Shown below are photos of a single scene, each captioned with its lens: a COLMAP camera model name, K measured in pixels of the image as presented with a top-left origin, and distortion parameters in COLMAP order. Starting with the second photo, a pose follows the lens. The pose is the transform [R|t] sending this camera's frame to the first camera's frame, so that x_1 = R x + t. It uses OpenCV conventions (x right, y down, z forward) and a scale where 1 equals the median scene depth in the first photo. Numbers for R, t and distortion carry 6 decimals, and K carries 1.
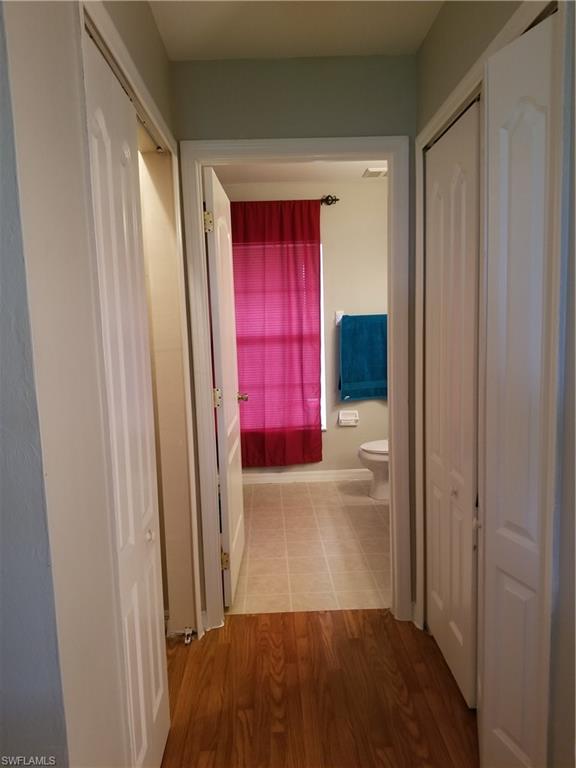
lens RADIAL K [[593.7, 0, 288.2], [0, 593.7, 384.8], [0, 0, 1]] dist [0.010859, -0.022314]
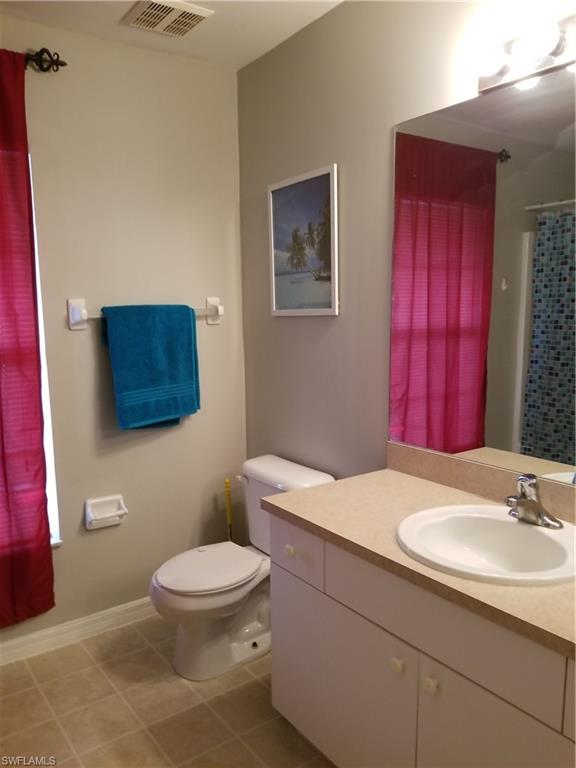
lens RADIAL K [[593.7, 0, 271.7], [0, 593.7, 396.0], [0, 0, 1]] dist [0.010859, -0.022314]
pose [[0.830351, -0.061801, 0.553804, -0.055563], [0.047832, 0.998068, 0.039661, -0.056633], [-0.555185, -0.006443, 0.831702, 0.498036]]
